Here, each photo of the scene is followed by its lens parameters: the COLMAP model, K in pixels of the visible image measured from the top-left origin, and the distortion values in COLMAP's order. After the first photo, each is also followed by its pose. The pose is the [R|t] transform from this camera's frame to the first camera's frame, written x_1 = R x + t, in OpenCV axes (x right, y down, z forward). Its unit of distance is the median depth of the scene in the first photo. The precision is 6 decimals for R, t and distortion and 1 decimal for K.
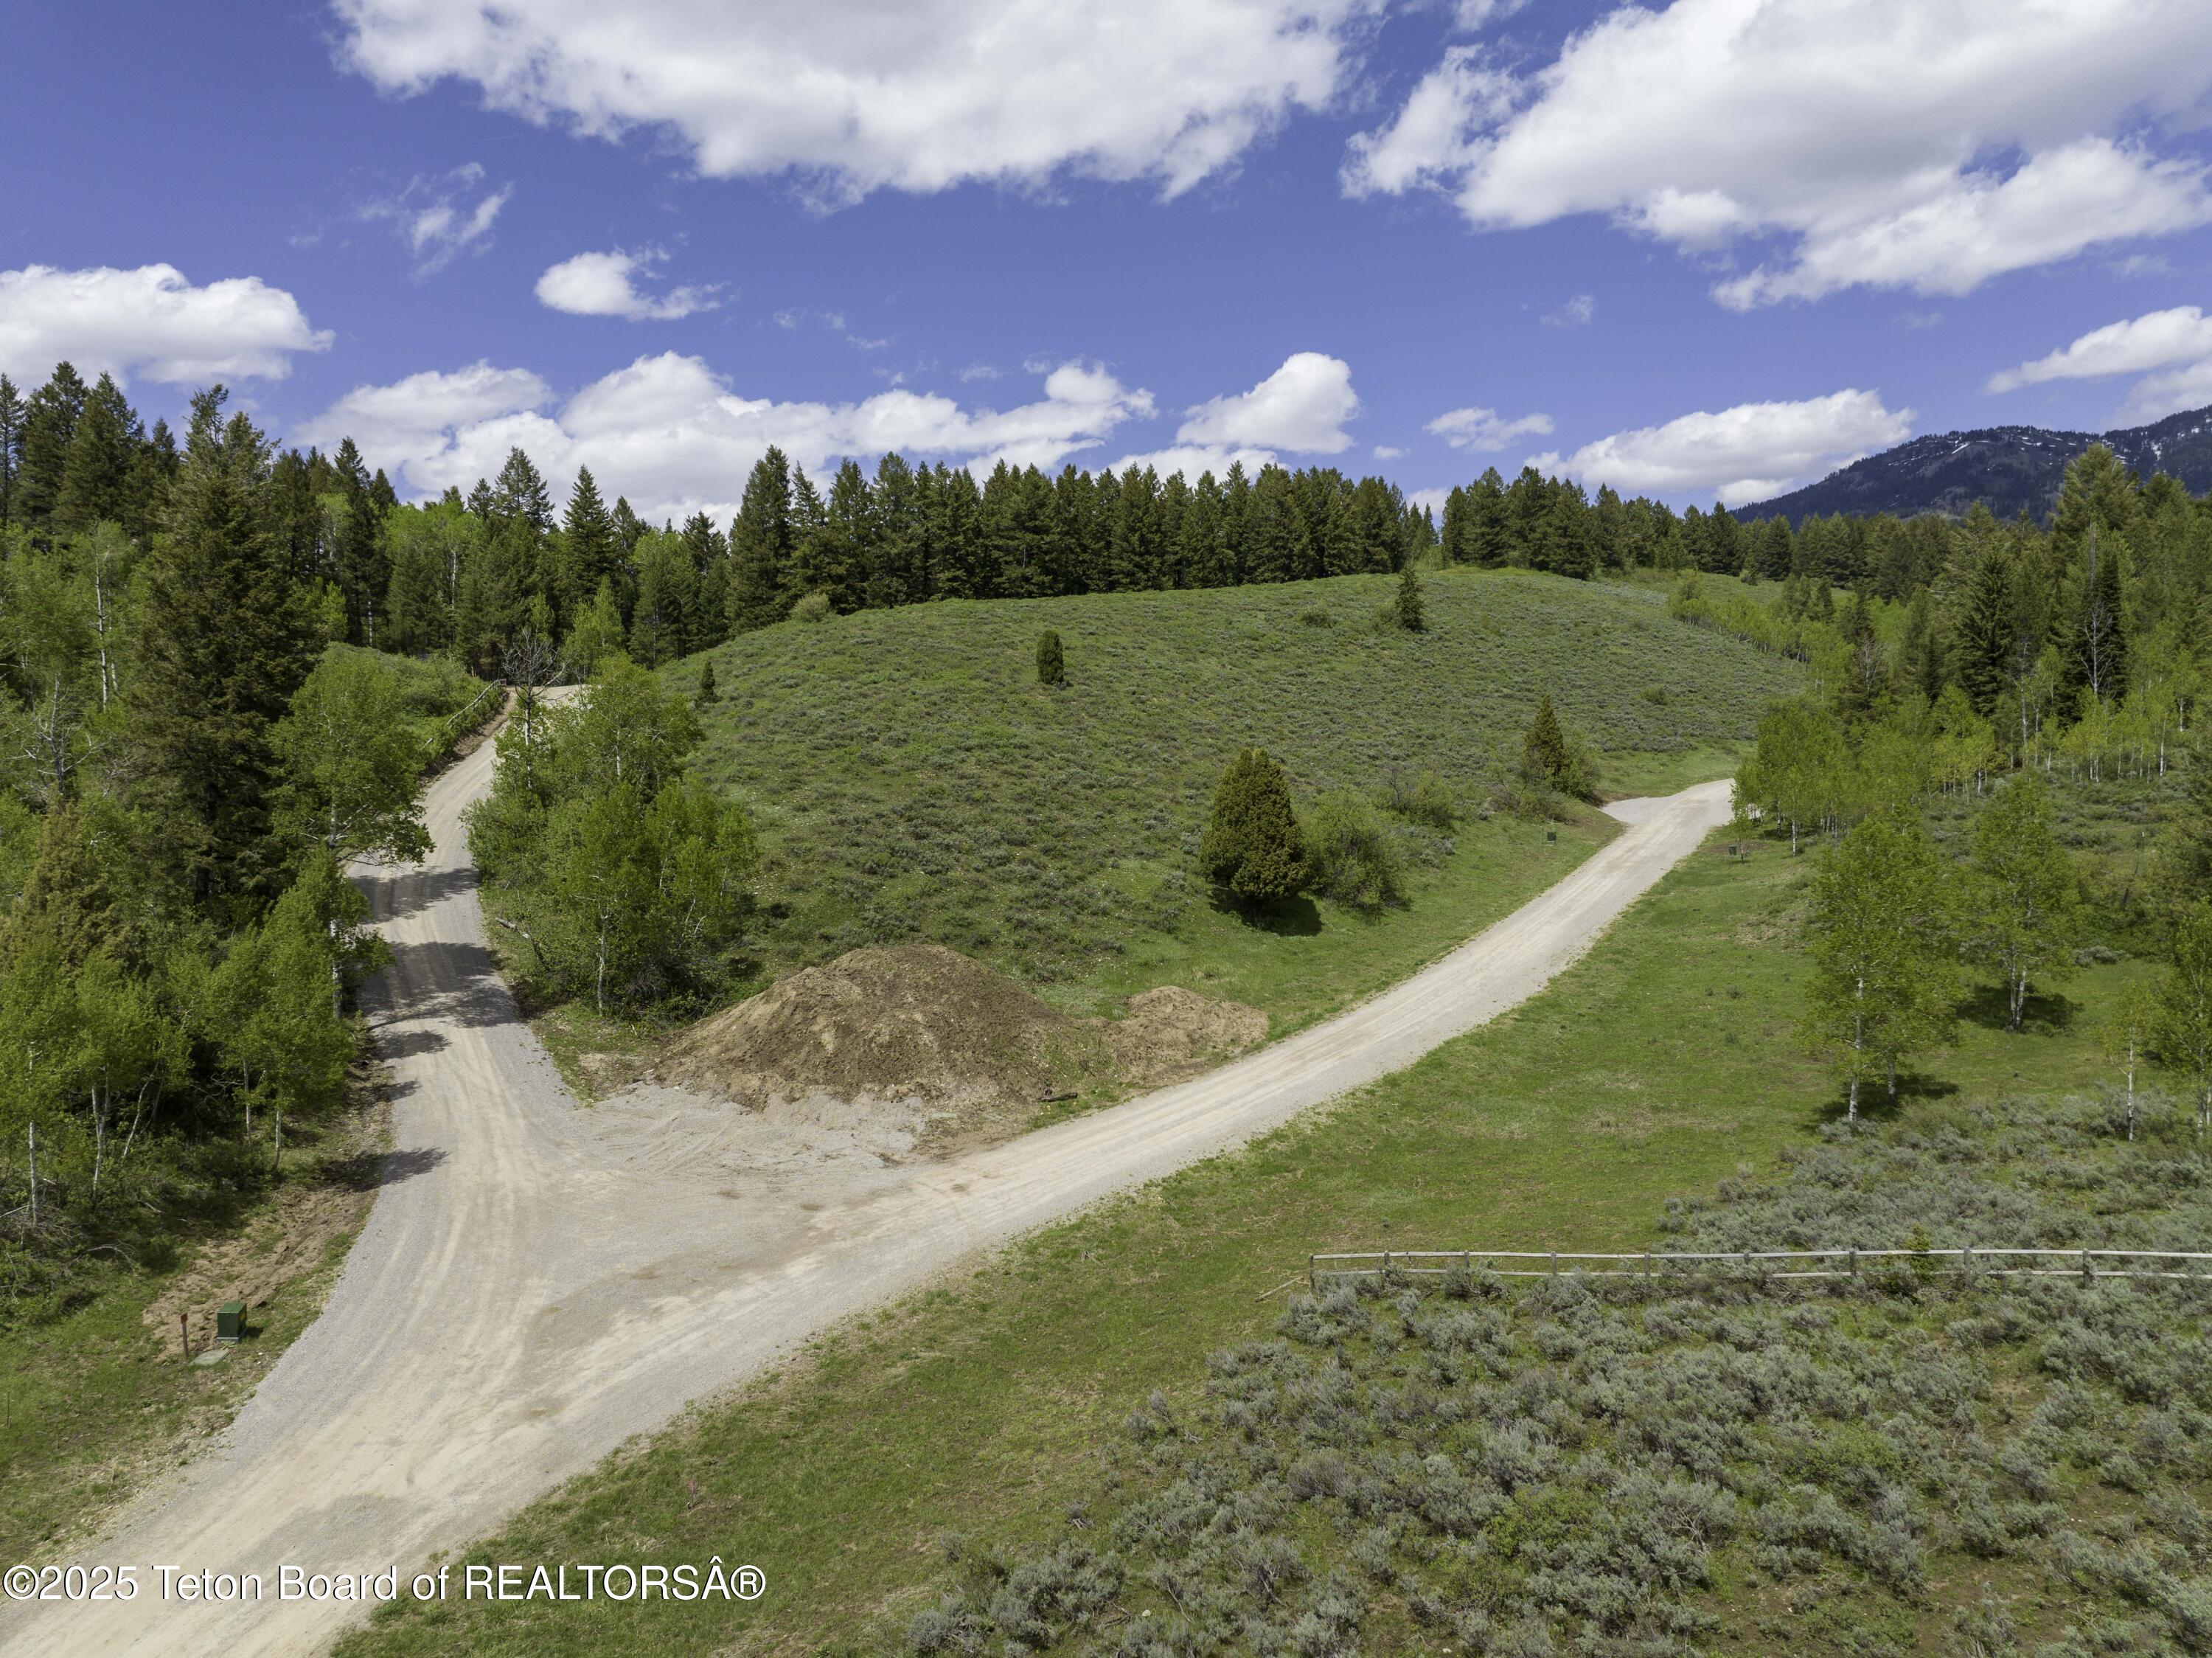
lens RADIAL K [[1554.3, 0, 1109.9], [0, 1554.3, 830.9], [0, 0, 1]] dist [-0.052422, 0.015168]
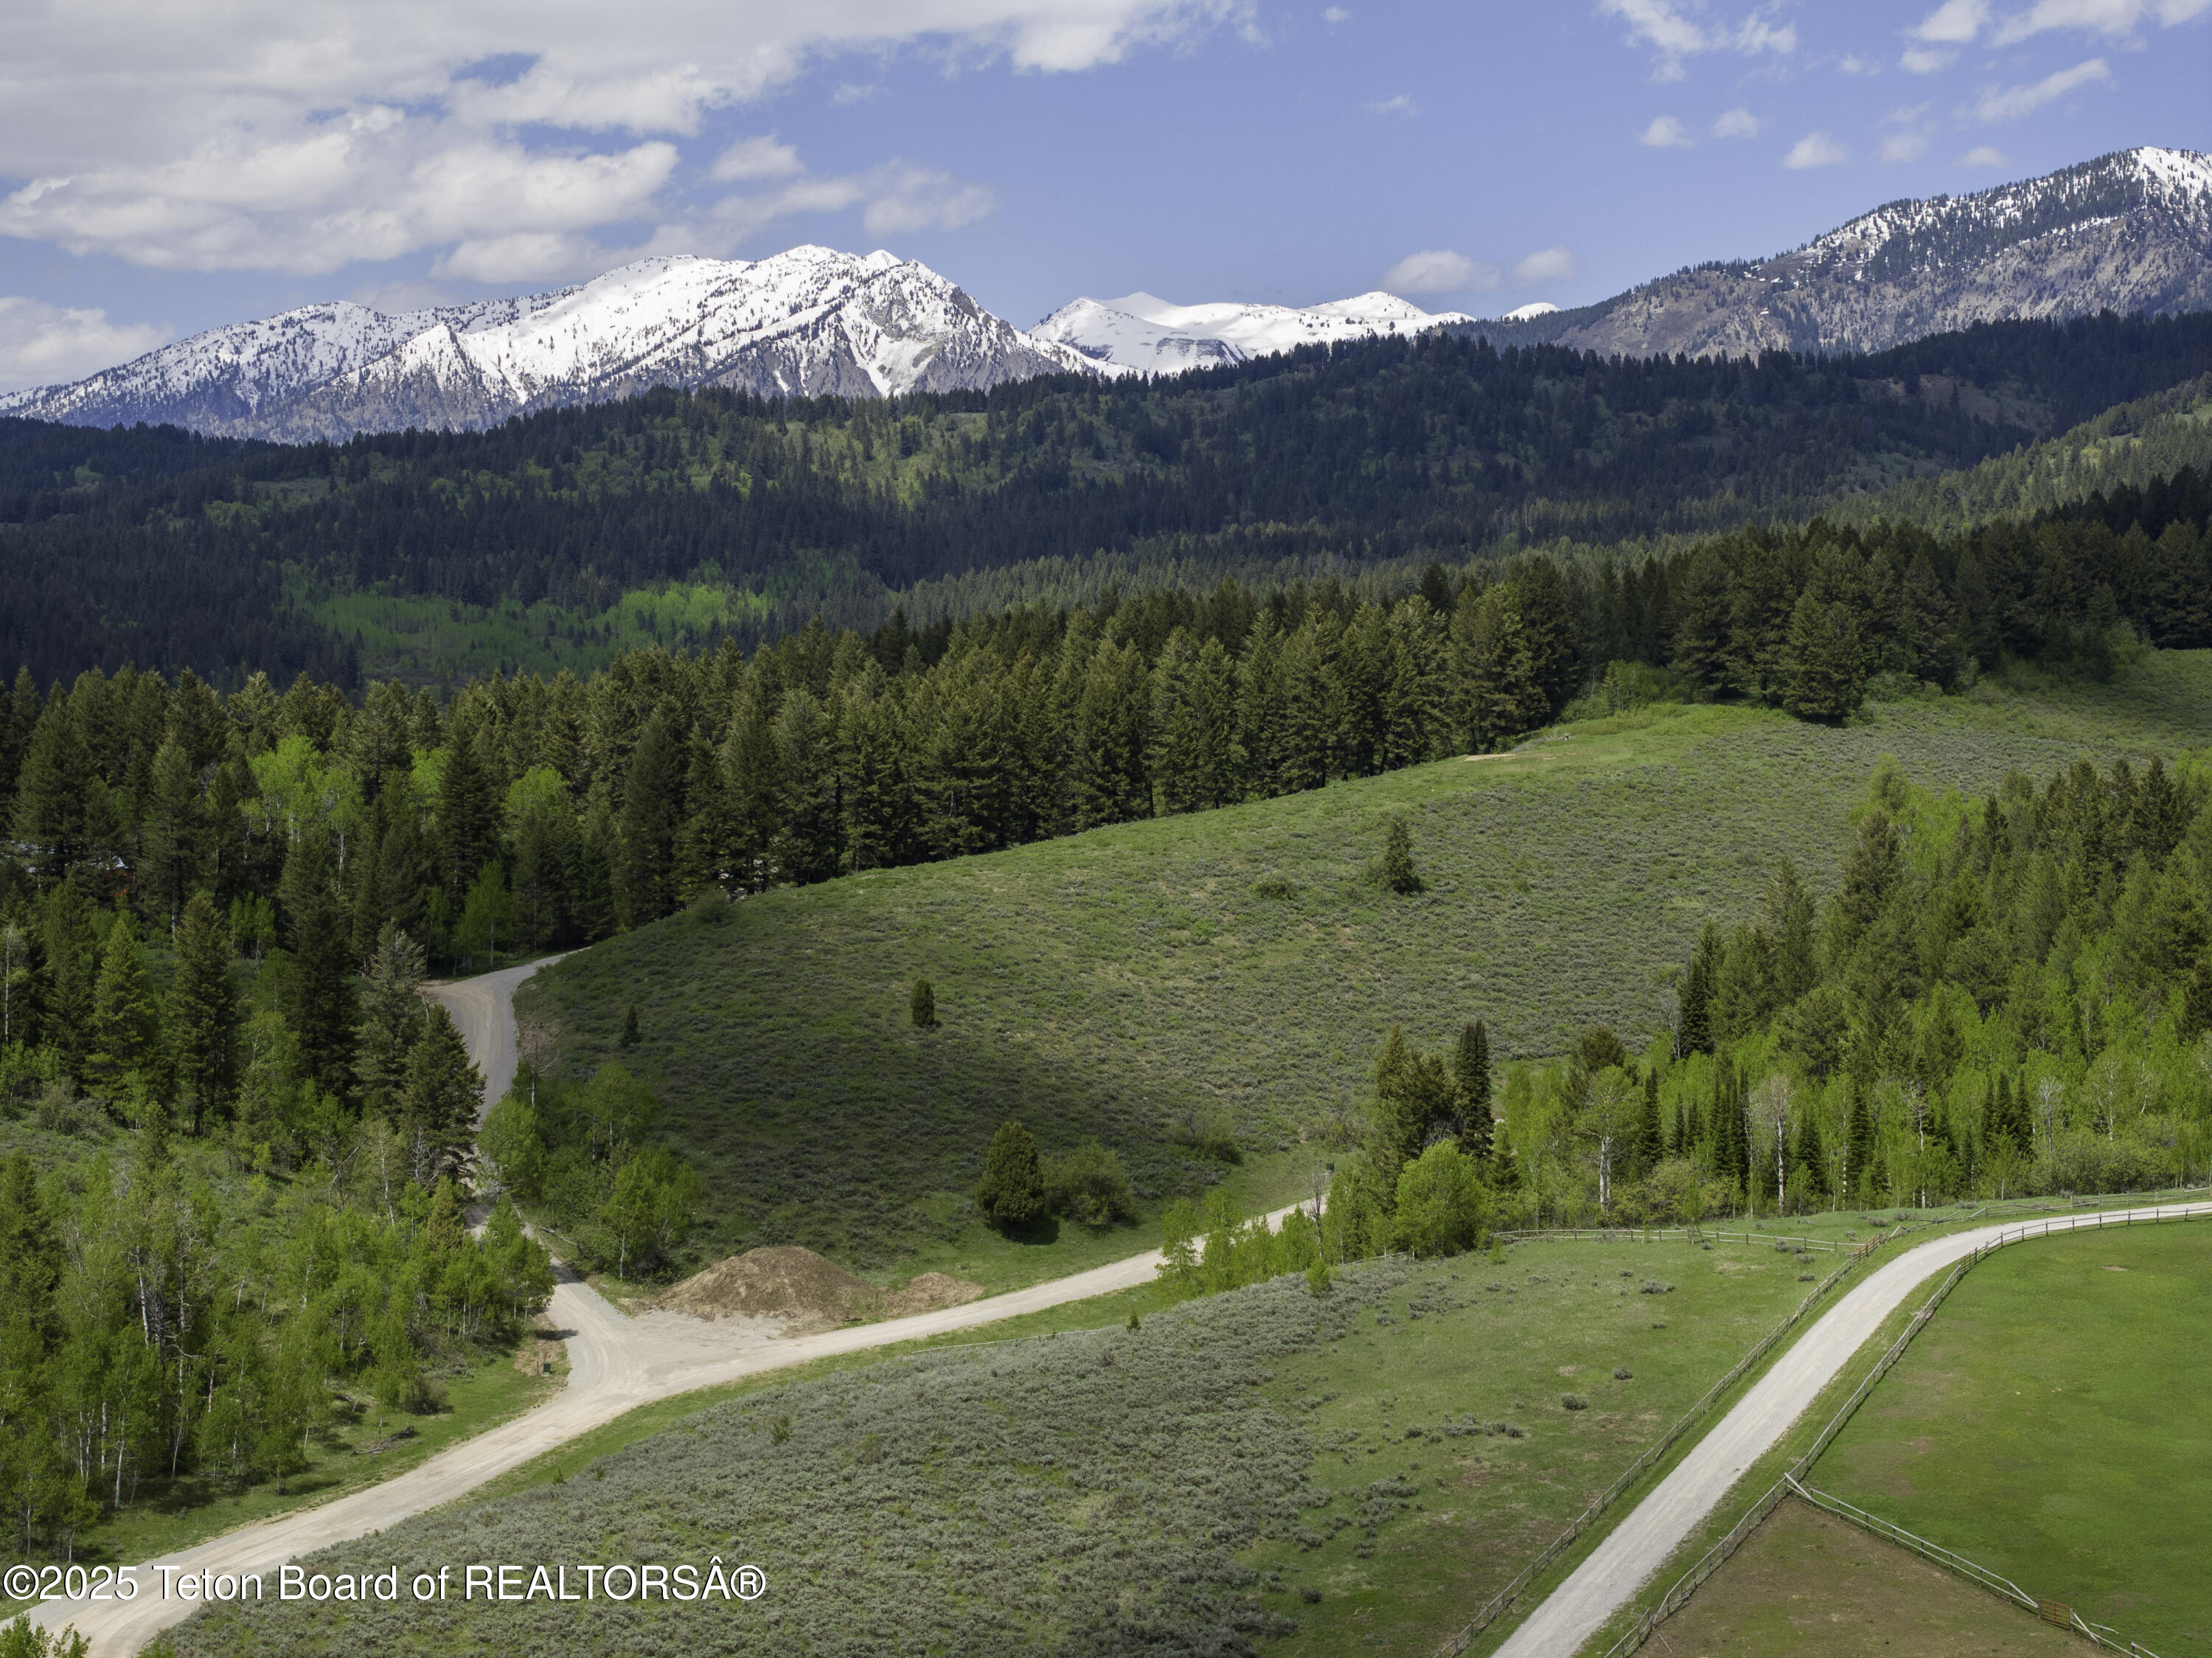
lens RADIAL K [[4419.5, 0, 1097.1], [0, 4419.5, 826.2], [0, 0, 1]] dist [-0.093749, 0.000000]
pose [[0.996545, 0.007622, -0.082702, 0.488427], [-0.009964, 0.999560, -0.027933, -0.205617], [0.082453, 0.028661, 0.996183, -3.065258]]
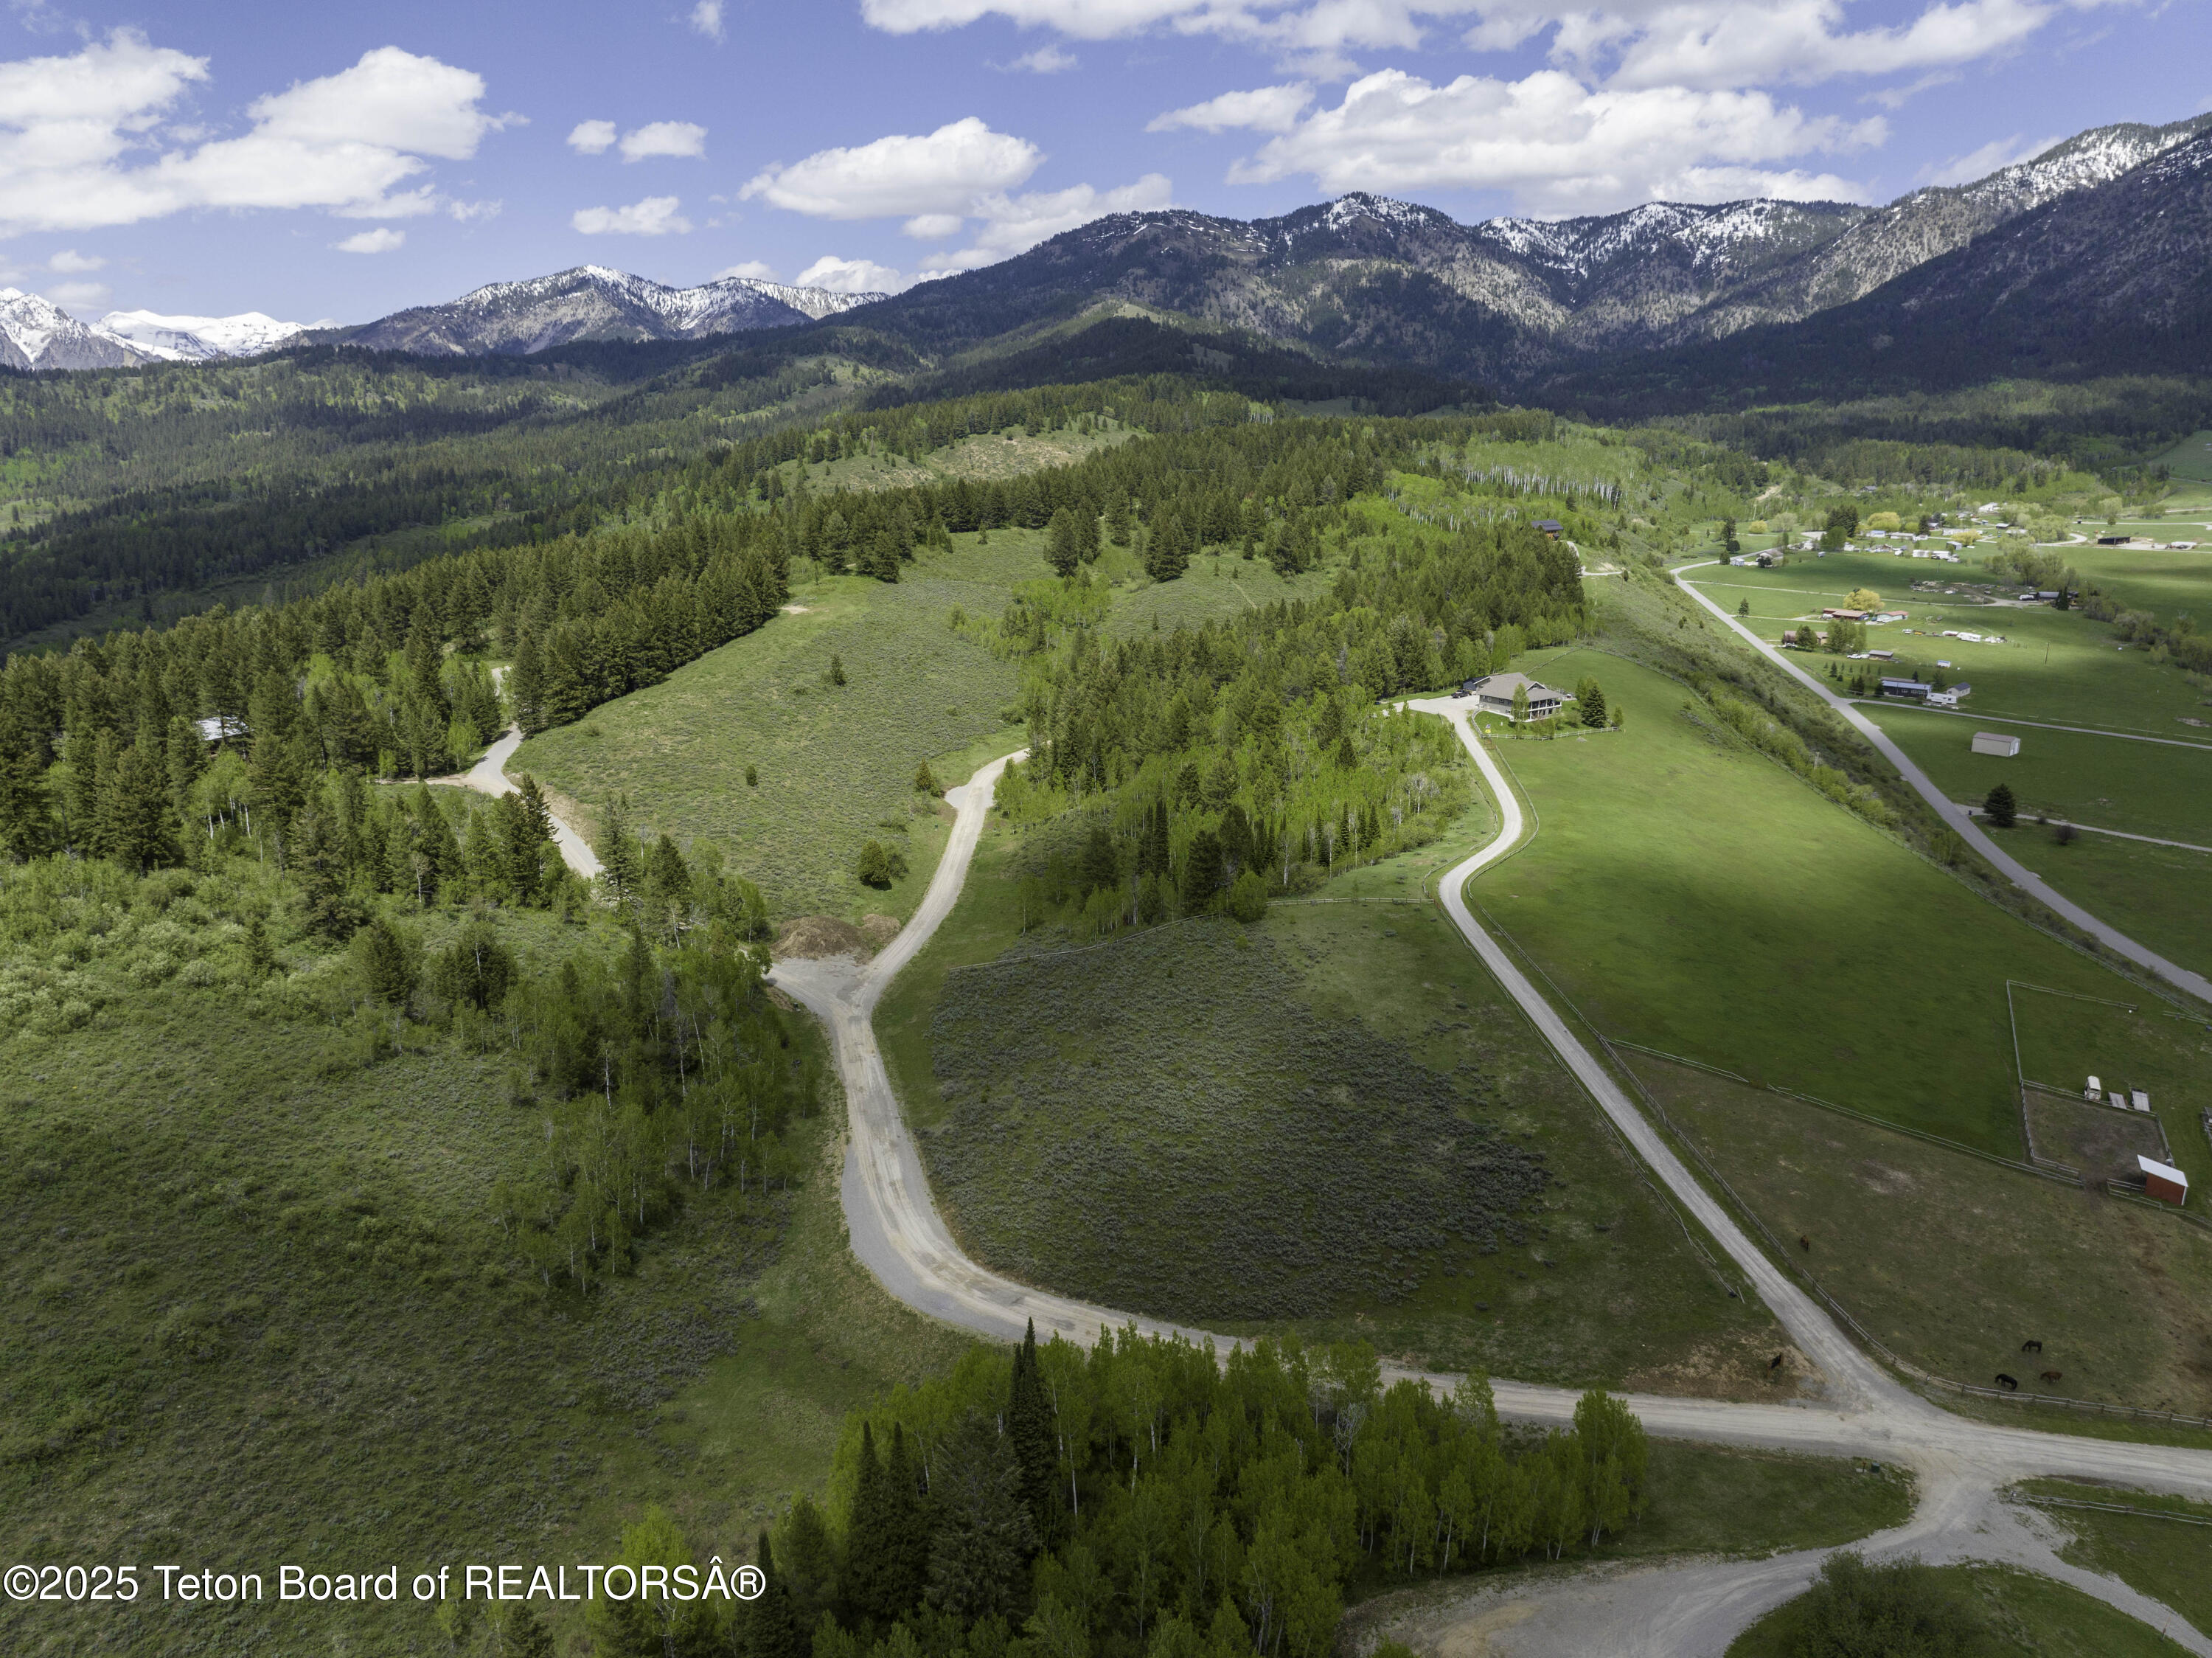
lens RADIAL K [[1554.3, 0, 1118.3], [0, 1554.3, 834.4], [0, 0, 1]] dist [-0.052422, 0.015168]
pose [[0.885504, -0.115596, 0.450022, -0.922098], [0.035854, 0.982669, 0.181867, -0.634607], [-0.463246, -0.144909, 0.874302, -2.176533]]
